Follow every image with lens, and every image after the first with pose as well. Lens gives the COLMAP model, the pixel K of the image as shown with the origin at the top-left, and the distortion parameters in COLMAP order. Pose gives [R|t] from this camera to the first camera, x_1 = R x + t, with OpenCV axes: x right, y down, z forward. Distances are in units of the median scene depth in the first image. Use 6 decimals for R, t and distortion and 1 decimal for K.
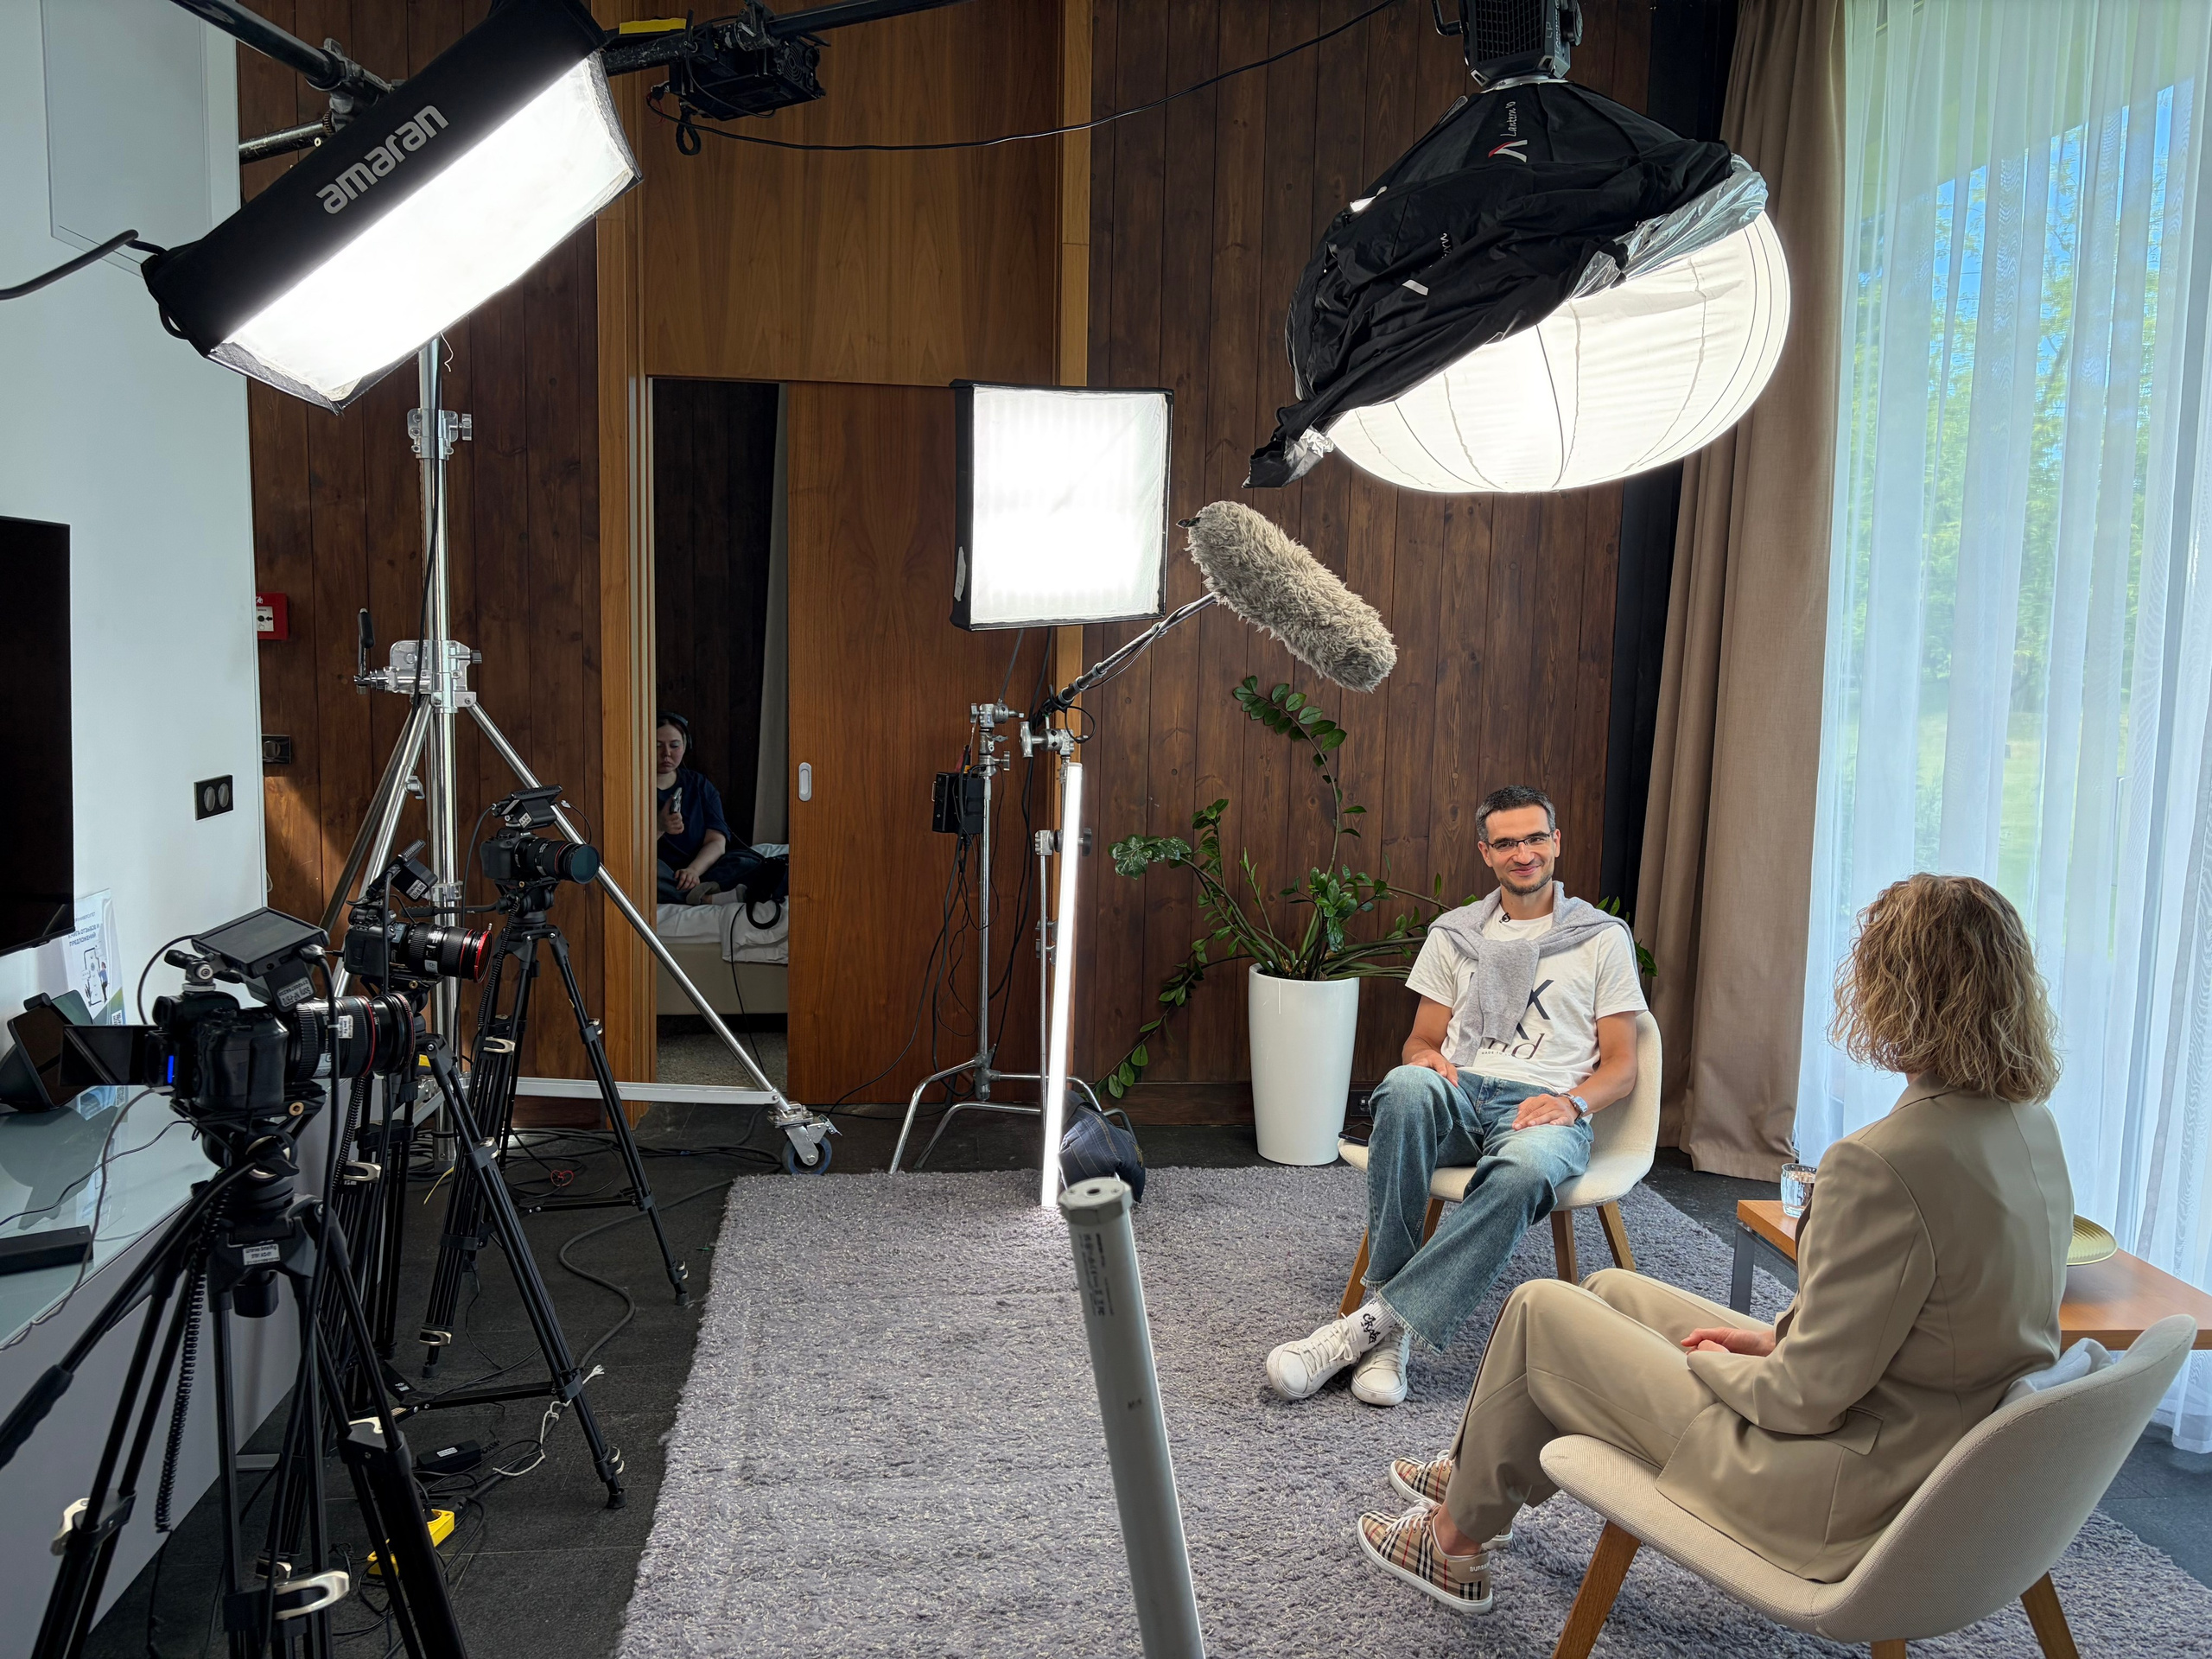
lens RADIAL K [[1664.8, 0, 1095.3], [0, 1664.8, 827.7], [0, 0, 1]] dist [0.047930, -0.036747]
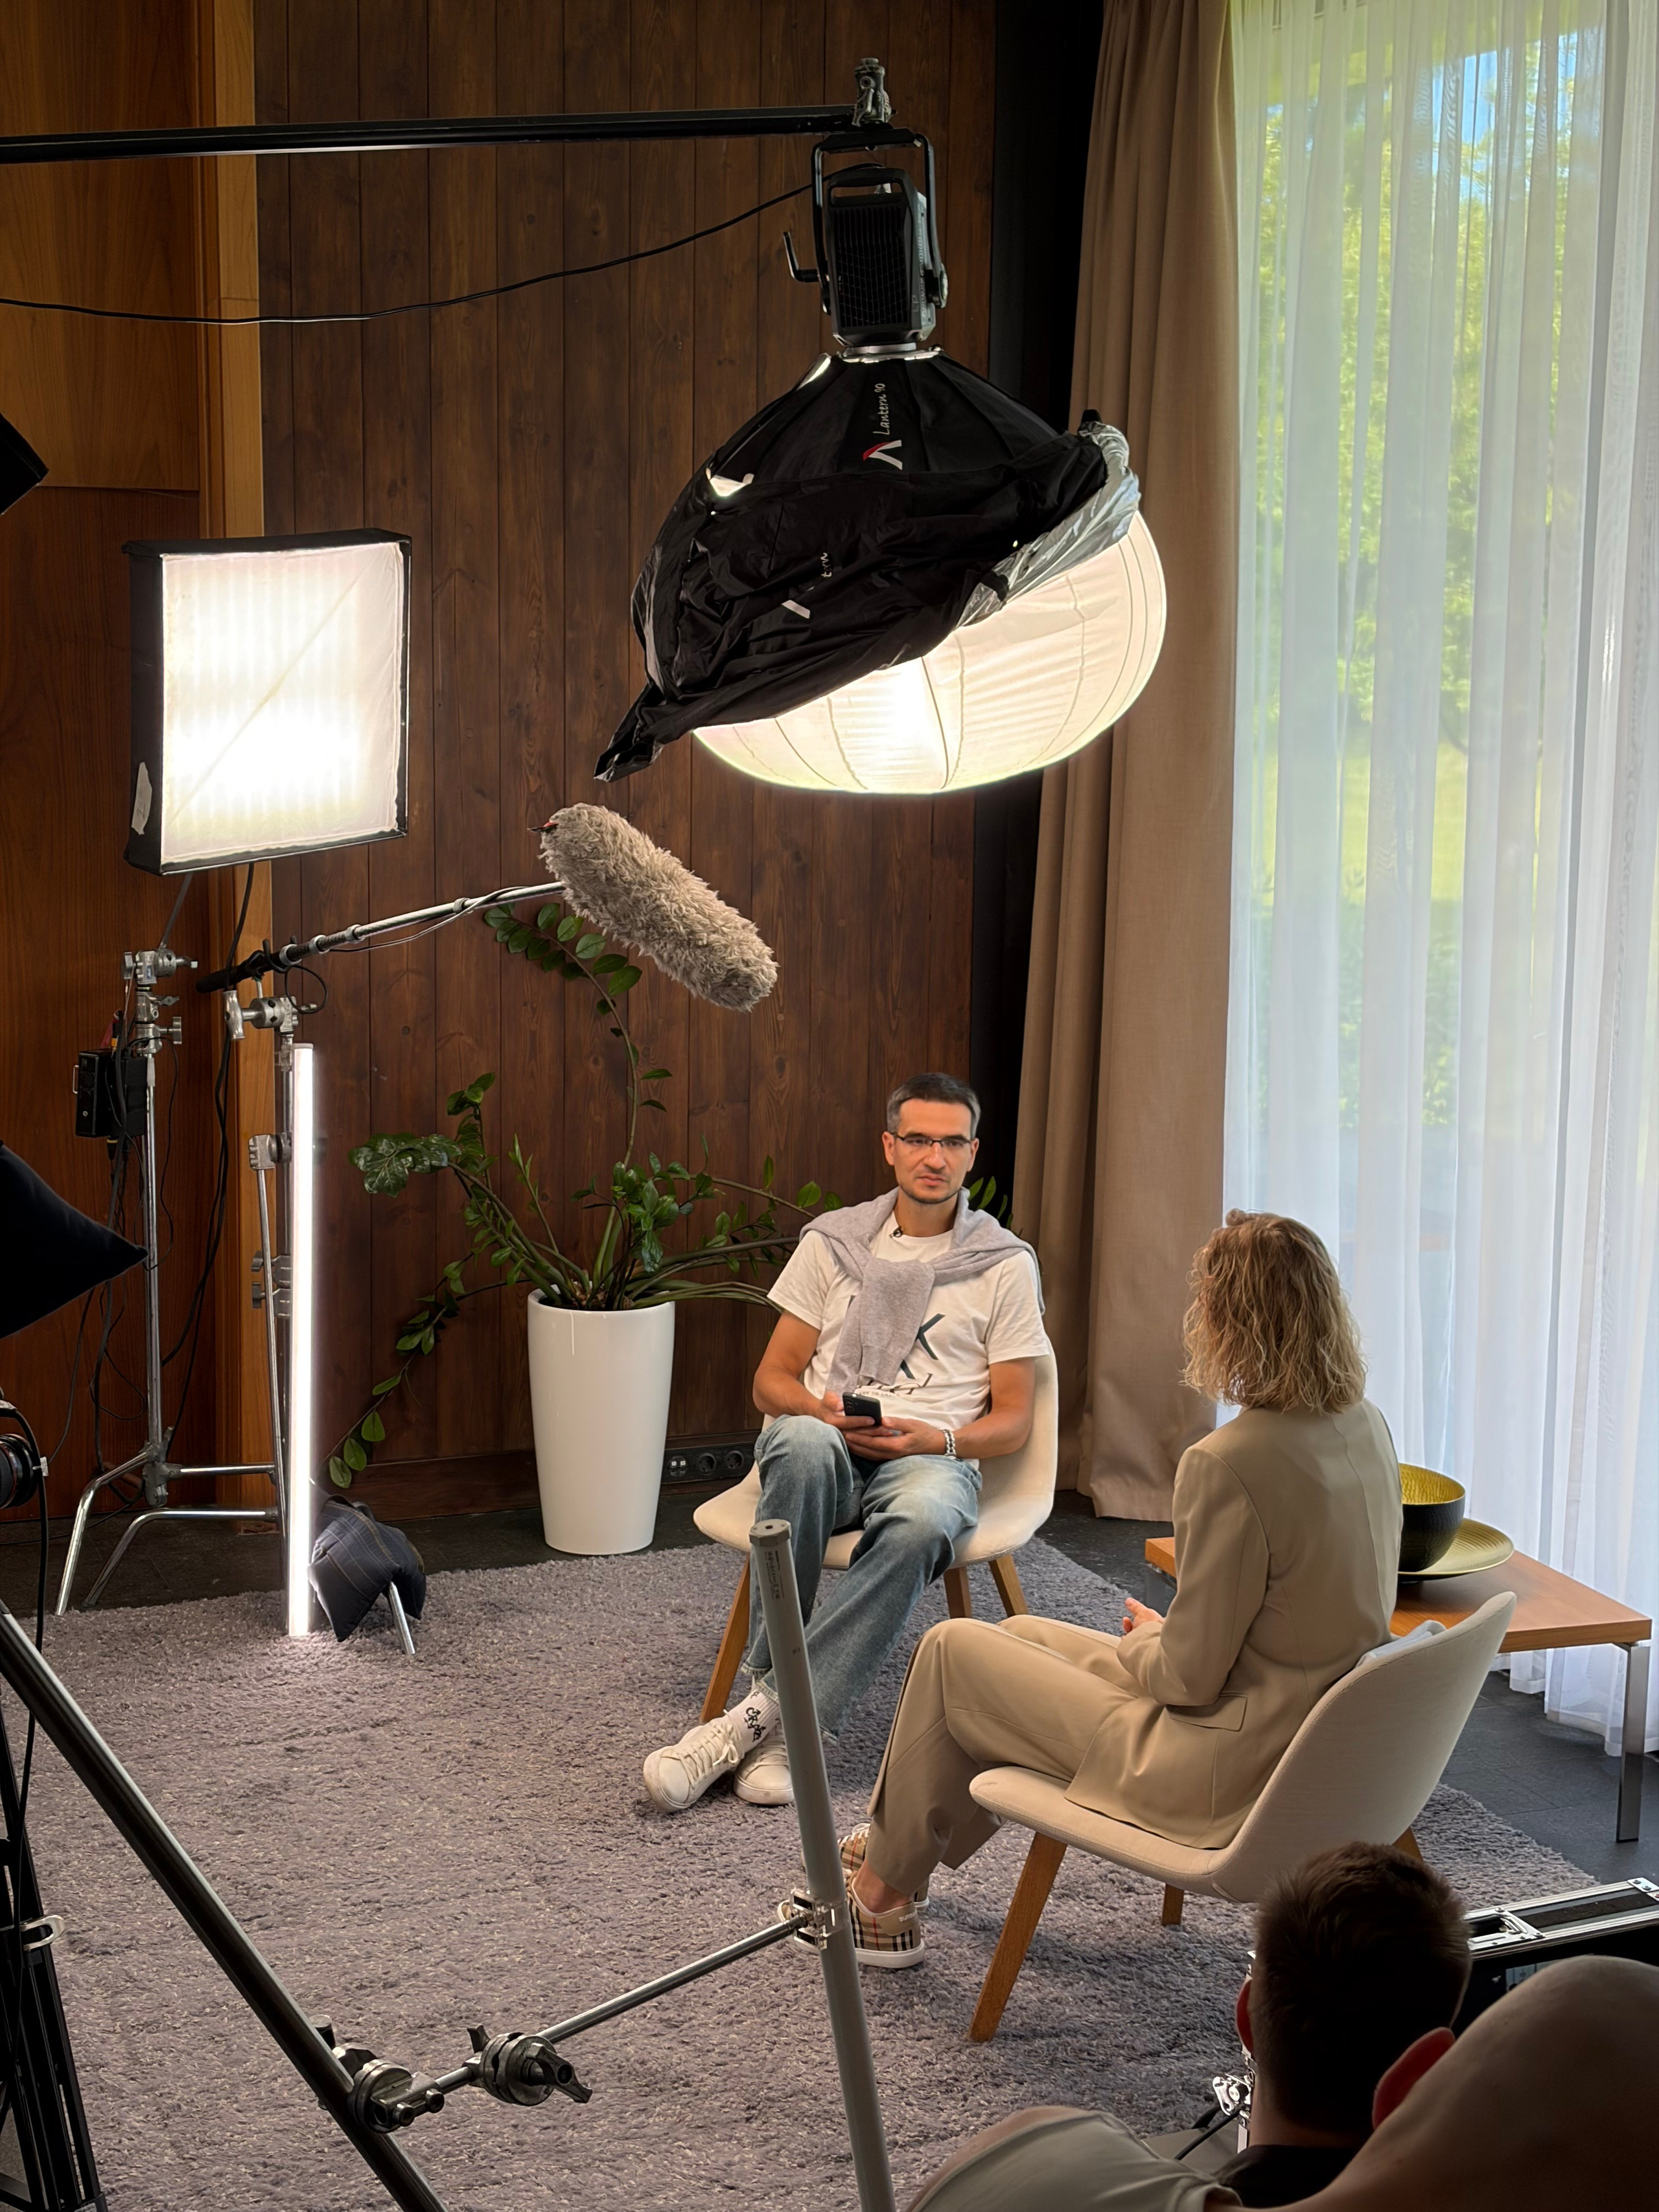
lens RADIAL K [[3350.6, 0, 821.3], [0, 3350.6, 1111.1], [0, 0, 1]] dist [0.133910, 0.000000]
pose [[0.963339, -0.049579, 0.263668, -0.228557], [0.035156, 0.997630, 0.059145, -0.109738], [-0.265976, -0.047707, 0.962799, -0.624015]]
